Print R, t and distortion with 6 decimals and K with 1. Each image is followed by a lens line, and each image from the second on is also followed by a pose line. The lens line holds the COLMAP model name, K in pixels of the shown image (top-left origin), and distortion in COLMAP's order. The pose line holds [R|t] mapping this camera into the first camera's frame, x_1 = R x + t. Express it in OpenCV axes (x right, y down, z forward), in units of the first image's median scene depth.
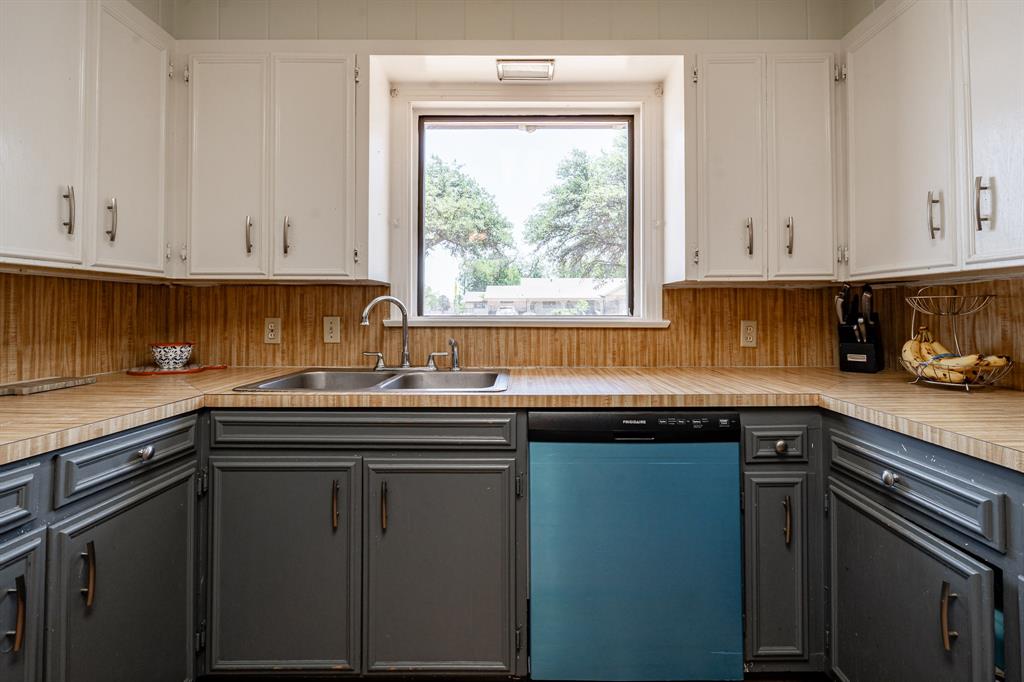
lens RADIAL K [[539.5, 0, 503.3], [0, 539.5, 293.9], [0, 0, 1]] dist [0.001395, 0.000064]
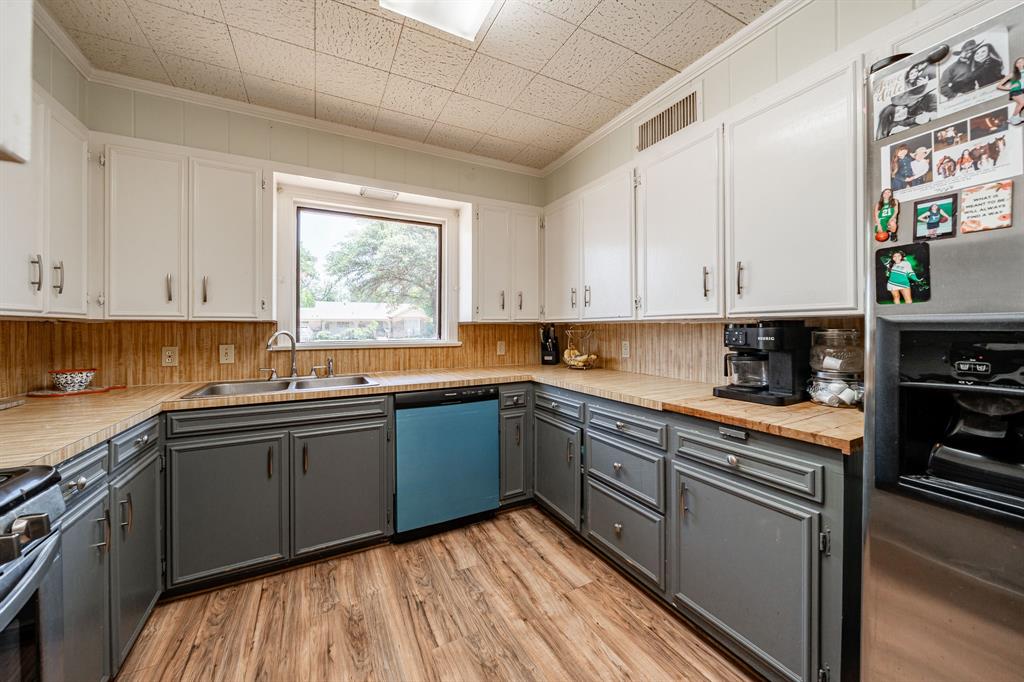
lens RADIAL K [[415.8, 0, 559.5], [0, 415.8, 331.7], [0, 0, 1]] dist [-0.000879, -0.001338]
pose [[0.838325, -0.008373, 0.545106, -0.234229], [-0.013351, 0.999267, 0.035882, -0.052243], [-0.545007, -0.037358, 0.837599, -0.461461]]
